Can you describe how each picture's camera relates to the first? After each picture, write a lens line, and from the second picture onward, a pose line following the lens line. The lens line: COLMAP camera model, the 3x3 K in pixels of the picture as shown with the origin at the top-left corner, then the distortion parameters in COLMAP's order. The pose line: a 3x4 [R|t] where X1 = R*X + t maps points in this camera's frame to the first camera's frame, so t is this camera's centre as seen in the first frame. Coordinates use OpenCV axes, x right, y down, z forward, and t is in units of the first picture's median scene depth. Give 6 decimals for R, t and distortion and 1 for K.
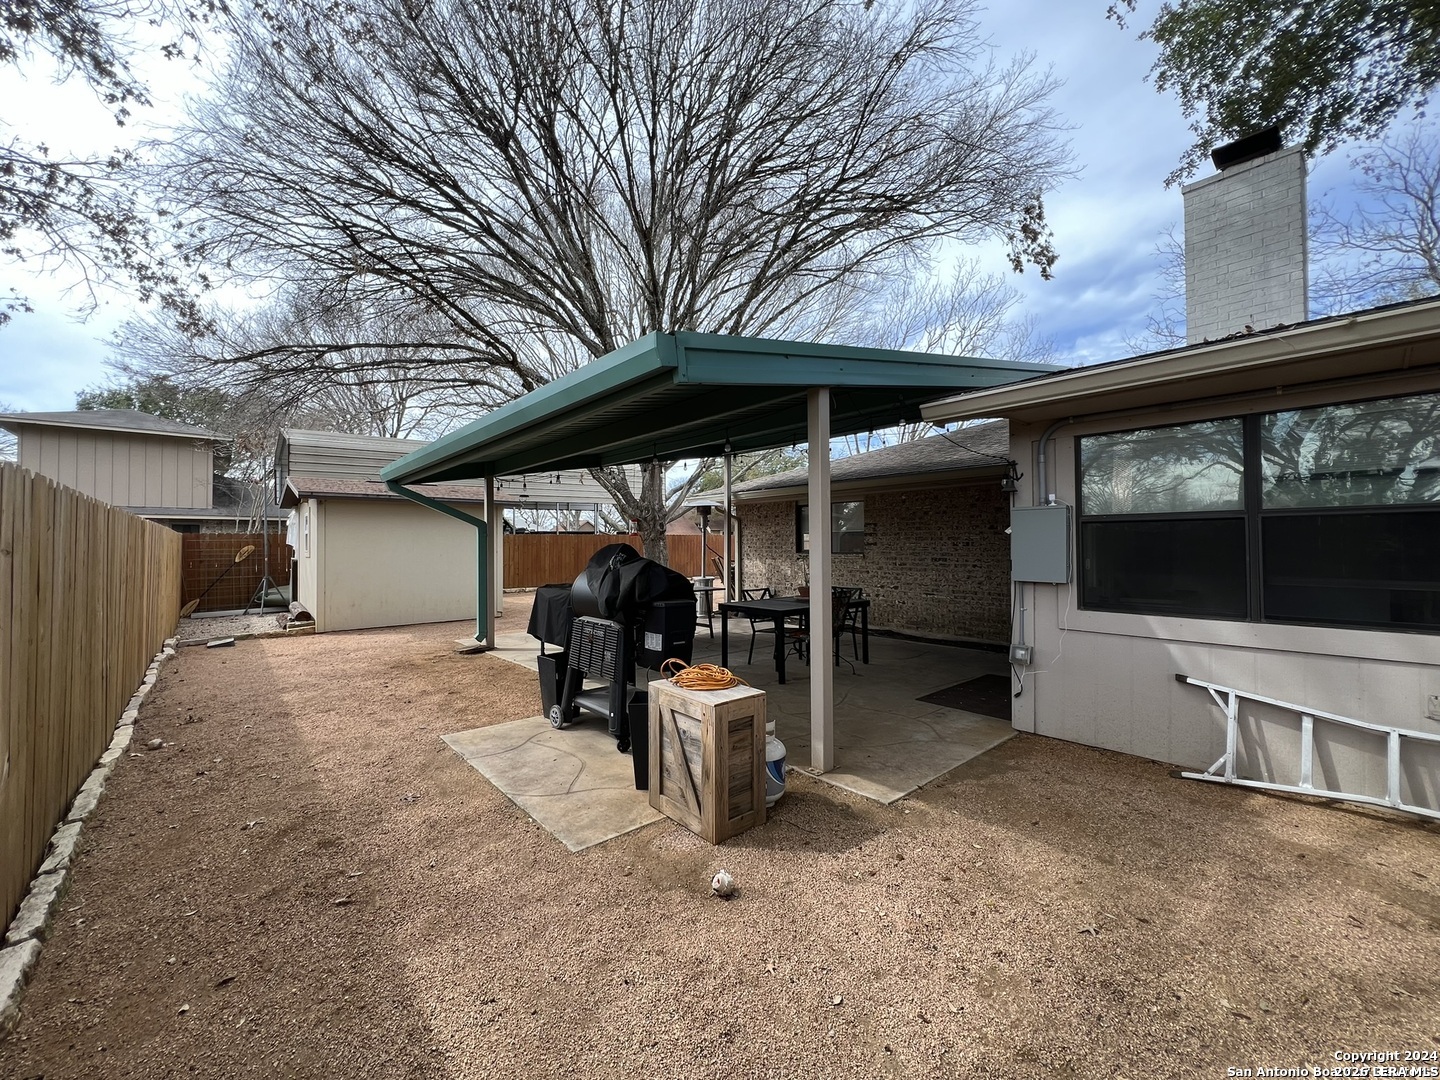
lens RADIAL K [[574.6, 0, 732.2], [0, 574.6, 531.1], [0, 0, 1]] dist [-0.003098, -0.000184]
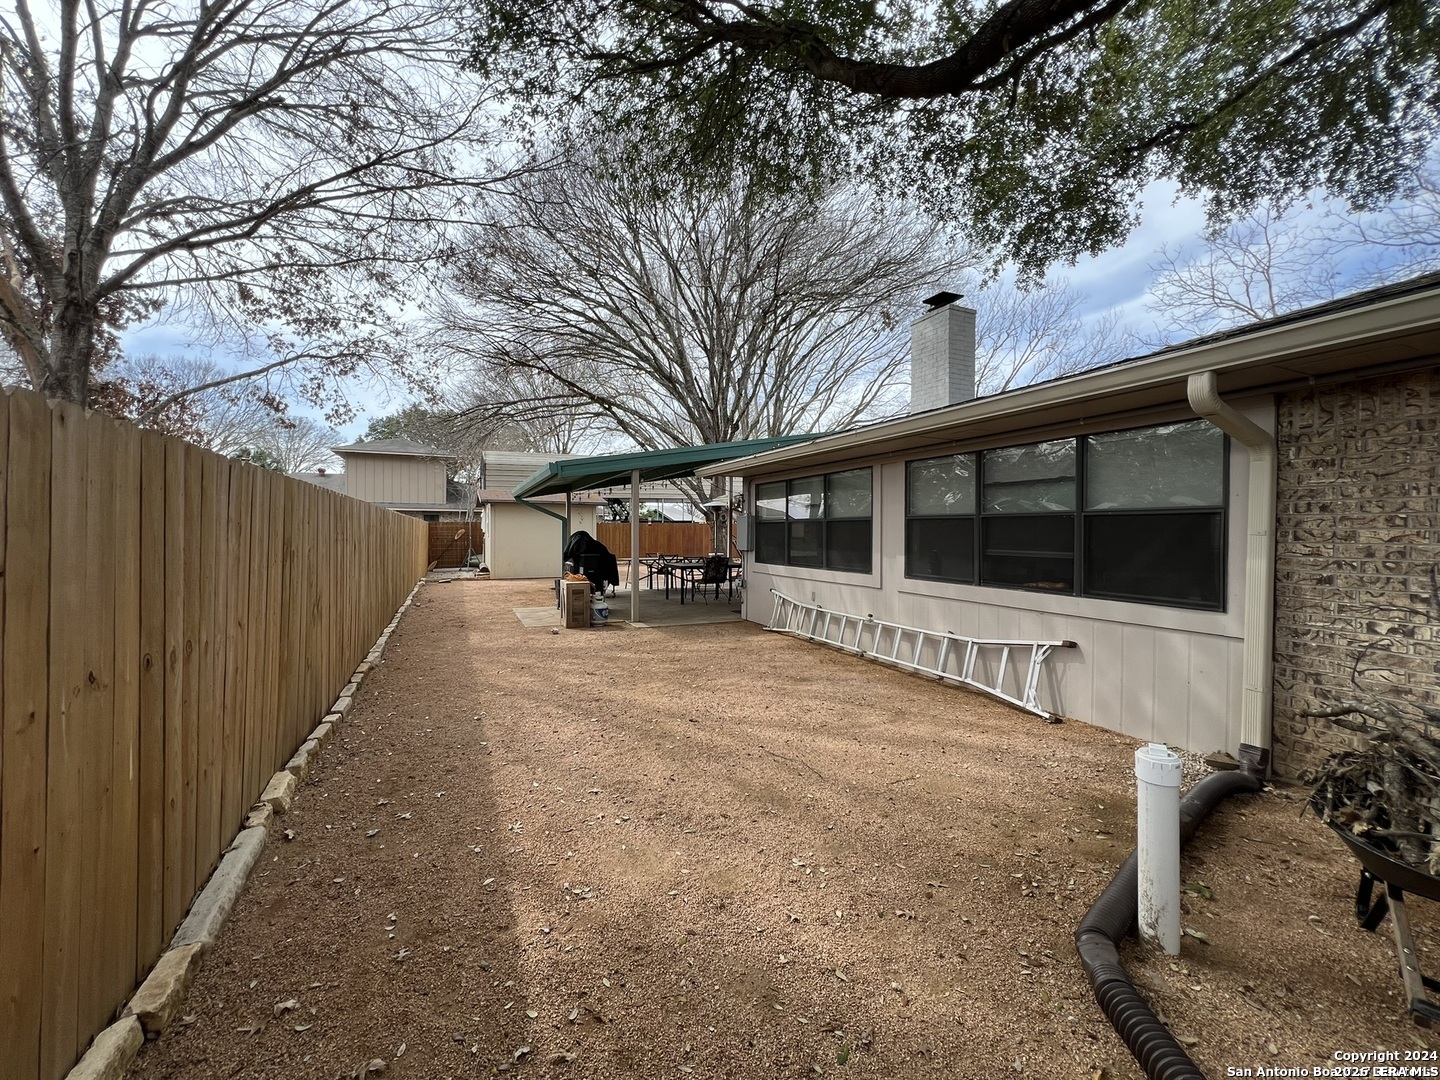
lens RADIAL K [[574.6, 0, 710.4], [0, 574.6, 534.9], [0, 0, 1]] dist [-0.003098, -0.000184]
pose [[0.951664, 0.014951, -0.306776, 0.449344], [-0.007236, 0.999629, 0.026269, -0.009070], [0.307055, -0.022779, 0.951419, -0.456303]]
